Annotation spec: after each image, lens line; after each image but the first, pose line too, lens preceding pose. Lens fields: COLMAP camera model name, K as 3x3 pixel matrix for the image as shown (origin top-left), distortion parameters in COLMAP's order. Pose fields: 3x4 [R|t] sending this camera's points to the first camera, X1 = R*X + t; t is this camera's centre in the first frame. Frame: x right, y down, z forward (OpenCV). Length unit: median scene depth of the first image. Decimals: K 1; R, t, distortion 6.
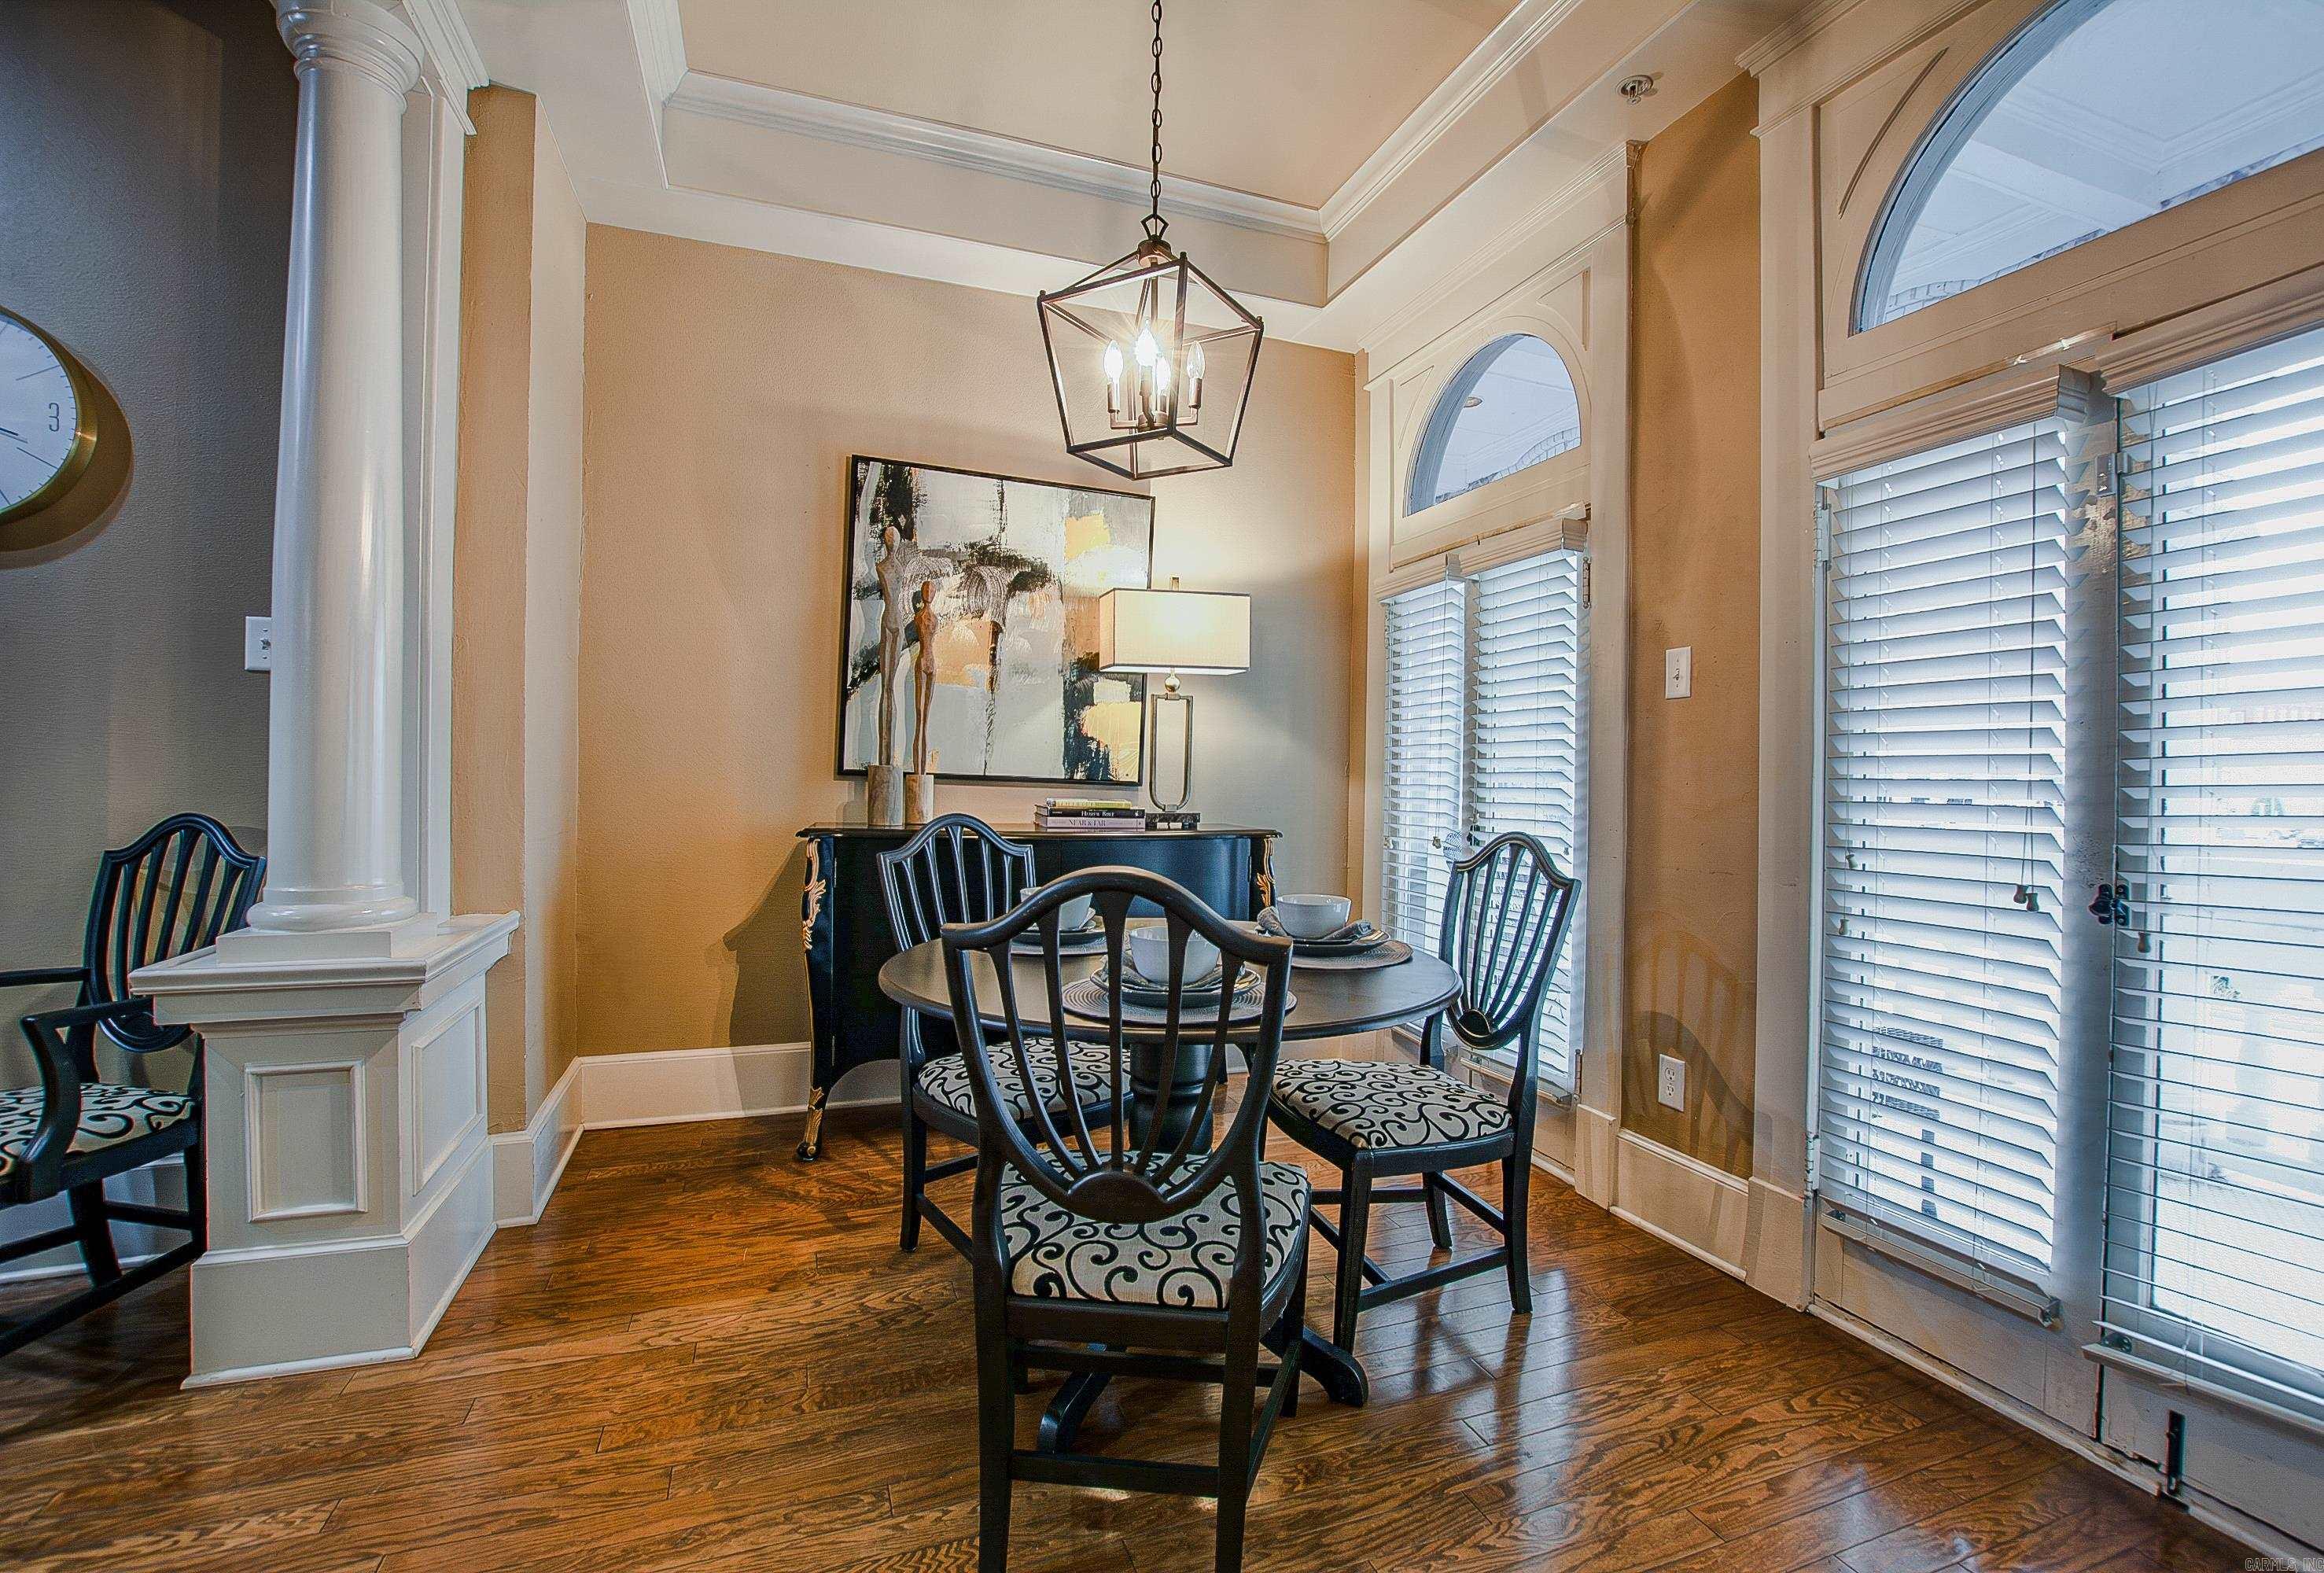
lens RADIAL K [[1068.3, 0, 1187.8], [0, 1068.3, 776.7], [0, 0, 1]] dist [-0.028072, 0.001483]
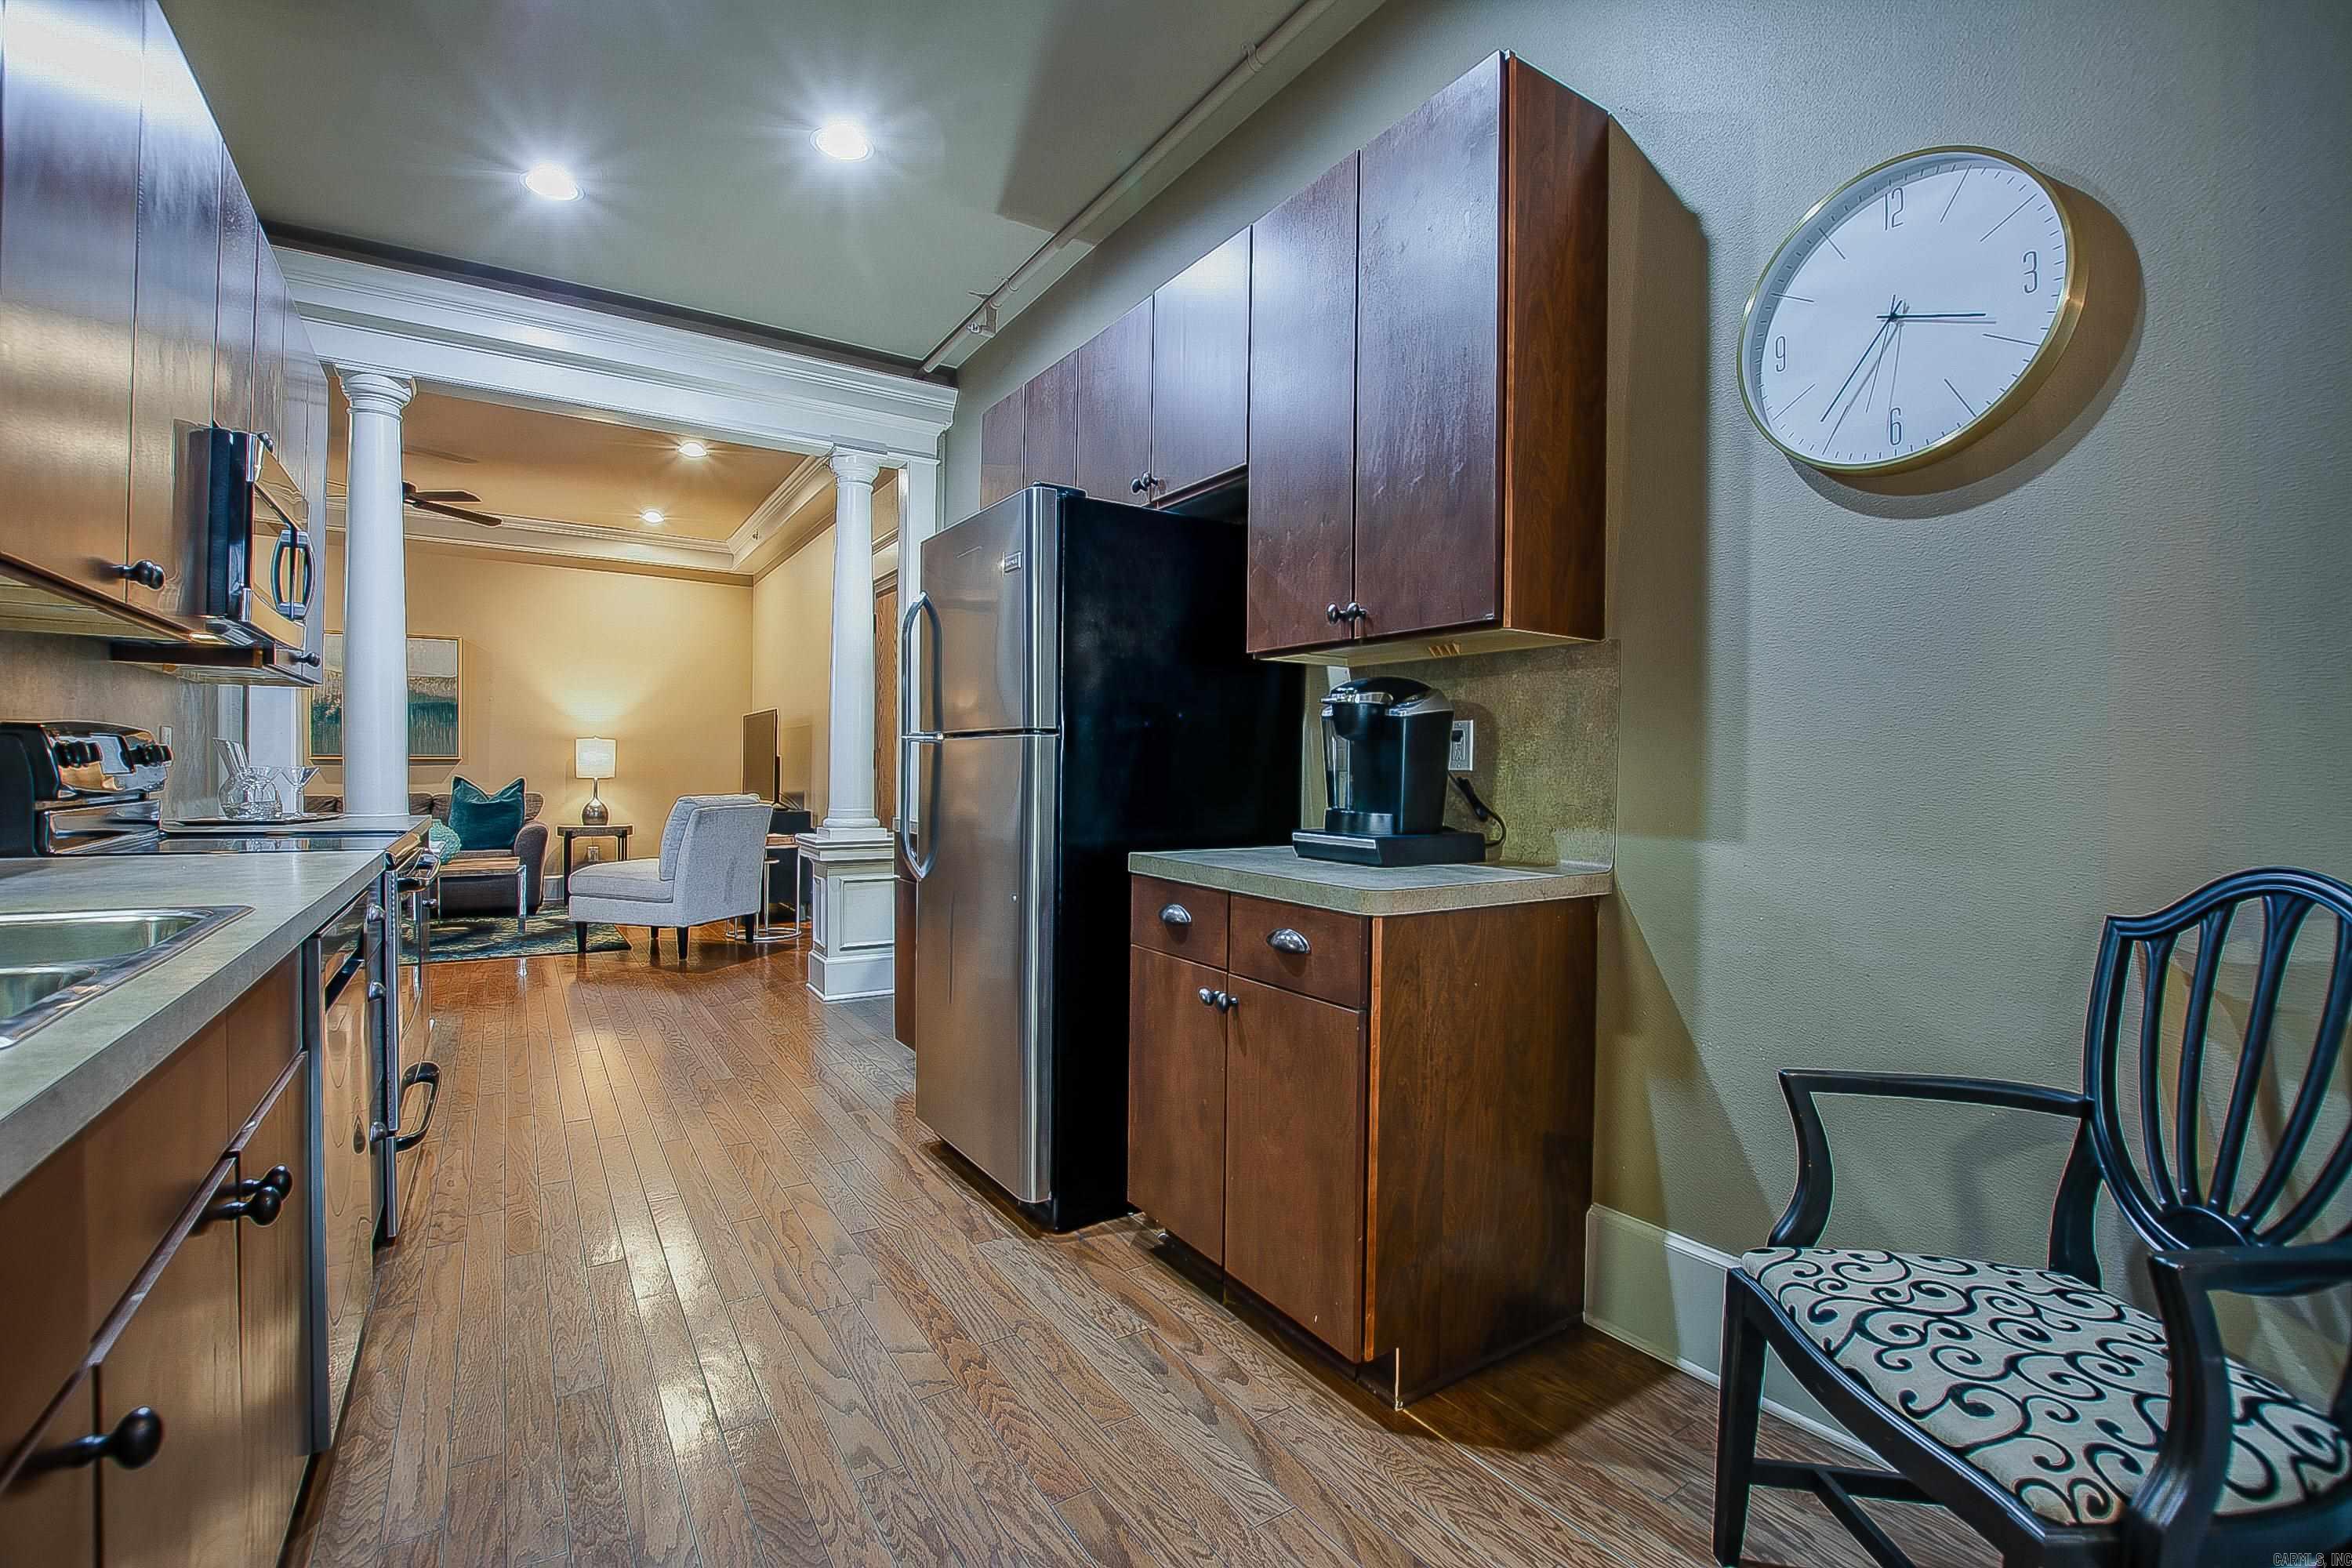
lens RADIAL K [[1024.7, 0, 1176.0], [0, 1024.7, 784.0], [0, 0, 1]] dist [-0.030042, 0.000280]
pose [[0.217326, 0.003690, -0.976092, -0.378272], [-0.008088, 0.999965, 0.001980, -0.003925], [0.976065, 0.007465, 0.217349, 0.198838]]
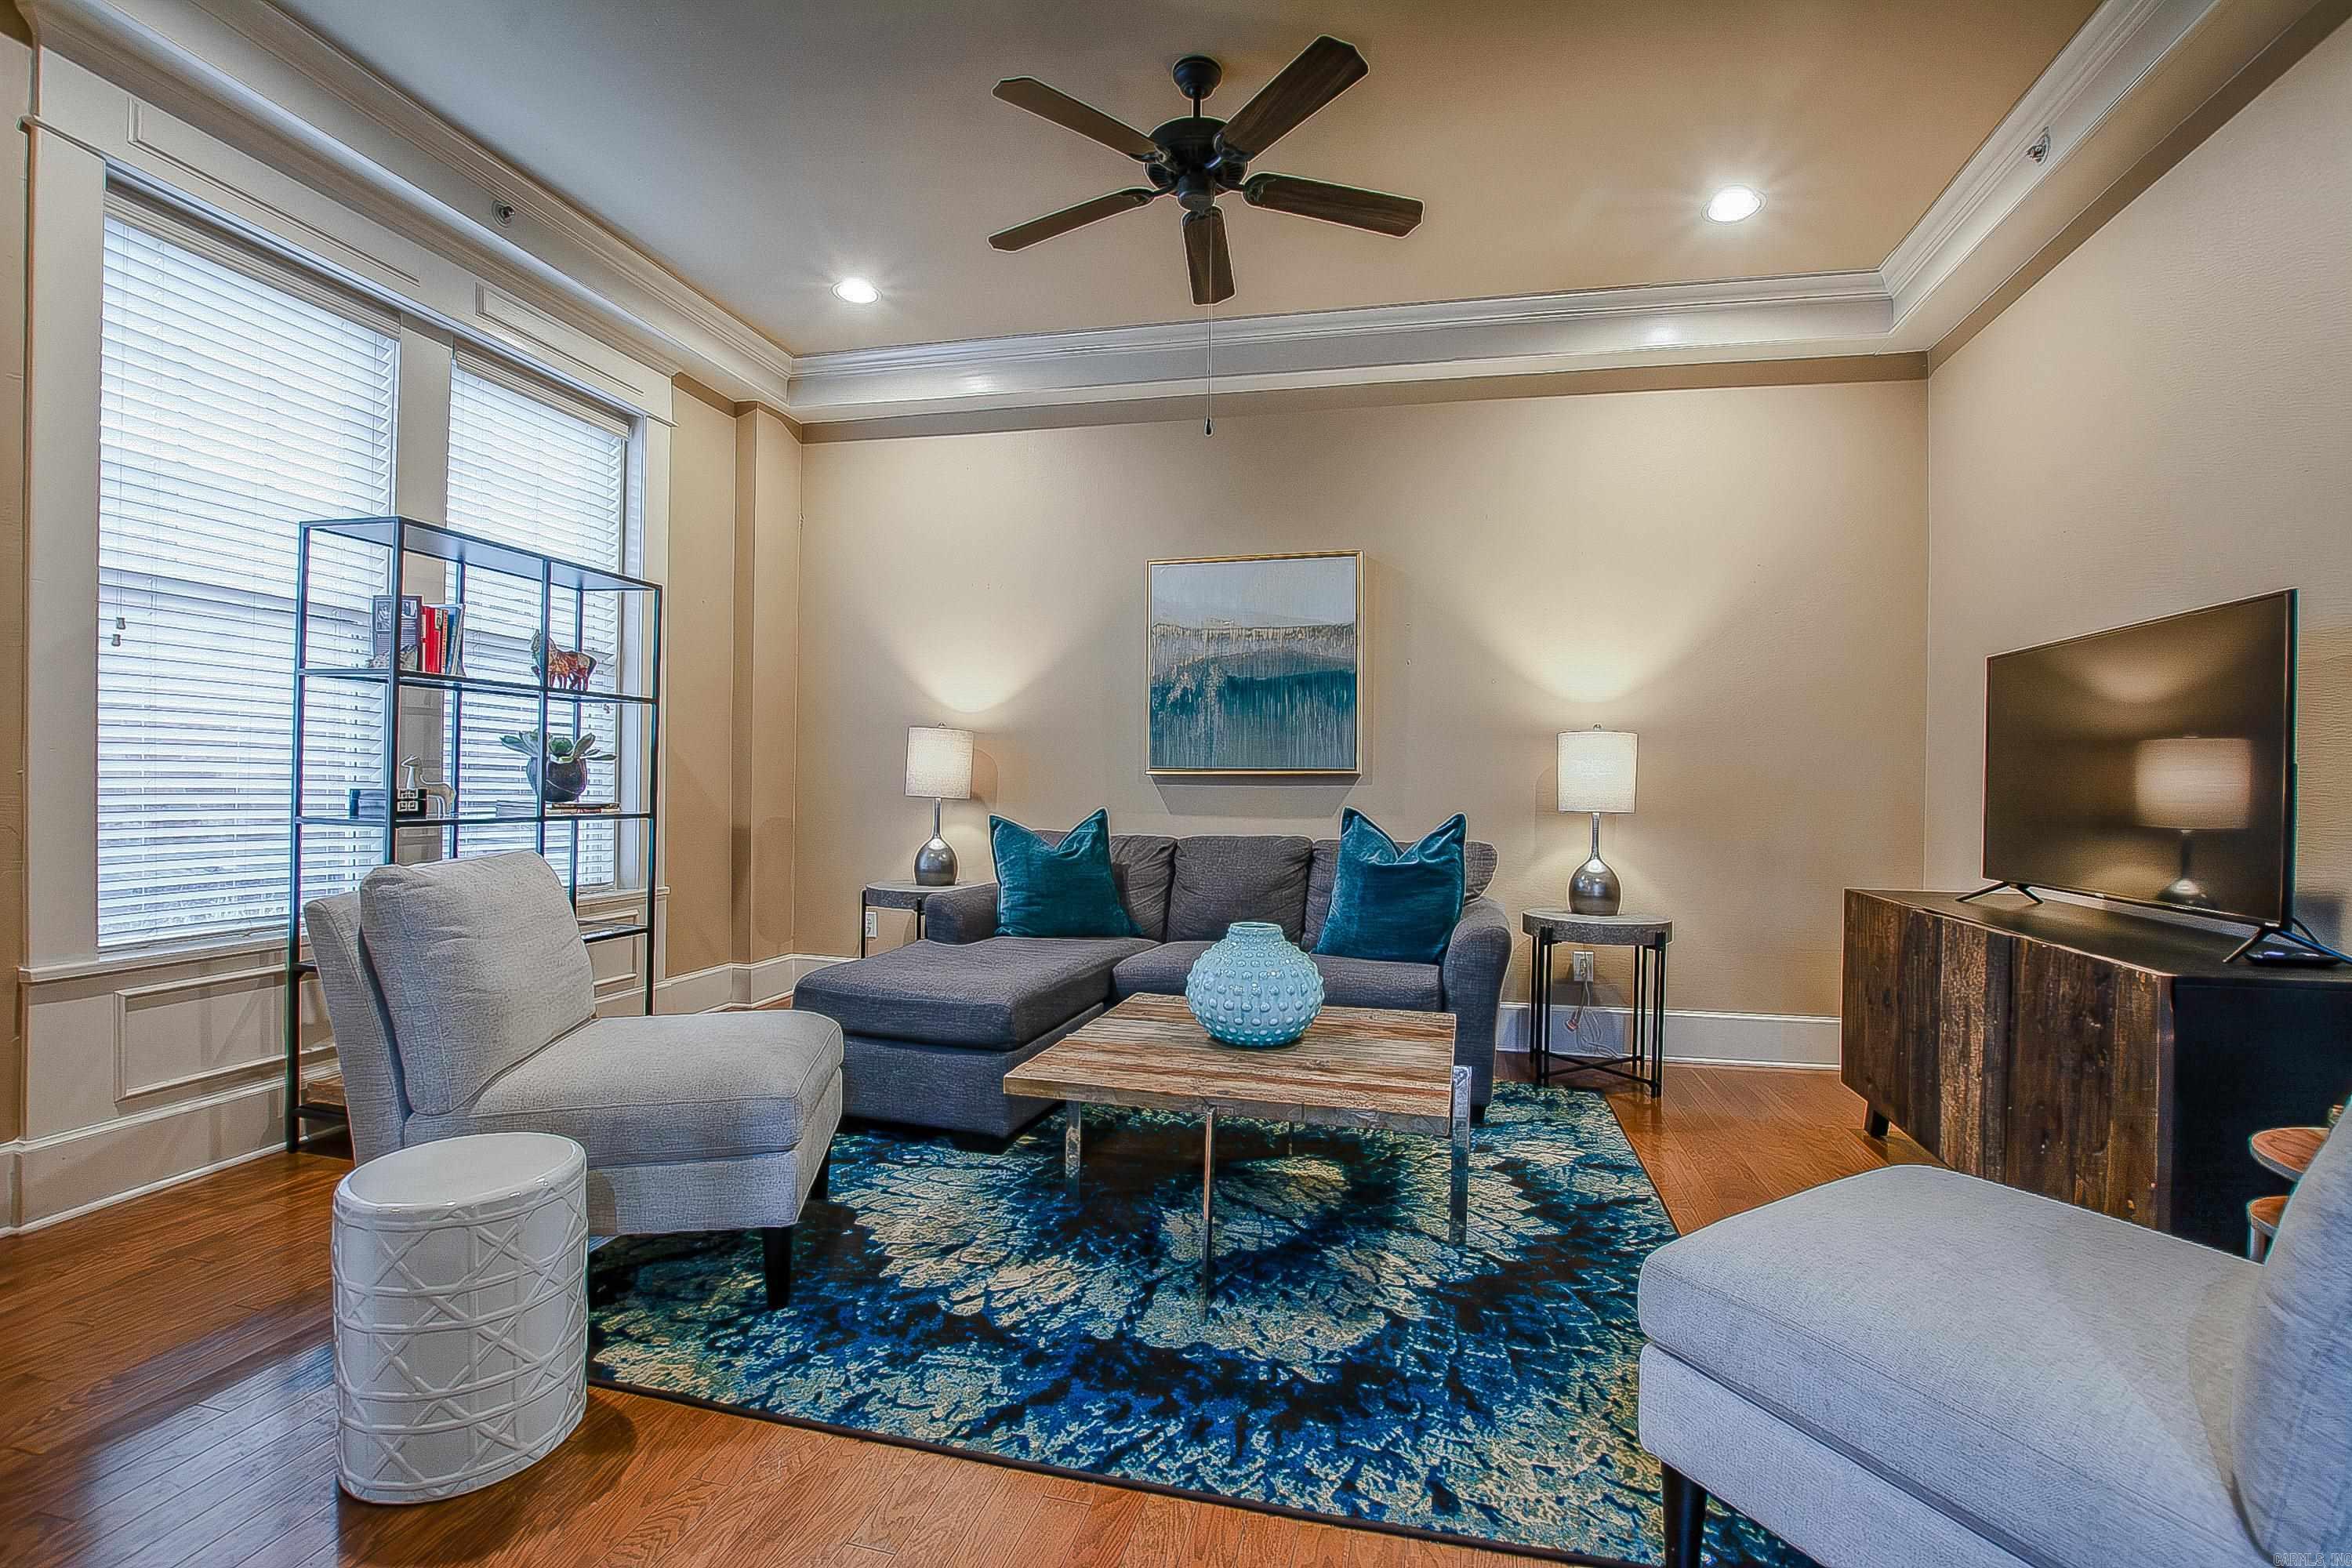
lens RADIAL K [[1024.7, 0, 1176.0], [0, 1024.7, 784.0], [0, 0, 1]] dist [-0.030042, 0.000280]
pose [[-0.577554, -0.011128, -0.816276, -1.828178], [-0.021585, 0.999766, 0.001643, -0.028577], [0.816067, 0.018569, -0.577659, -0.351167]]
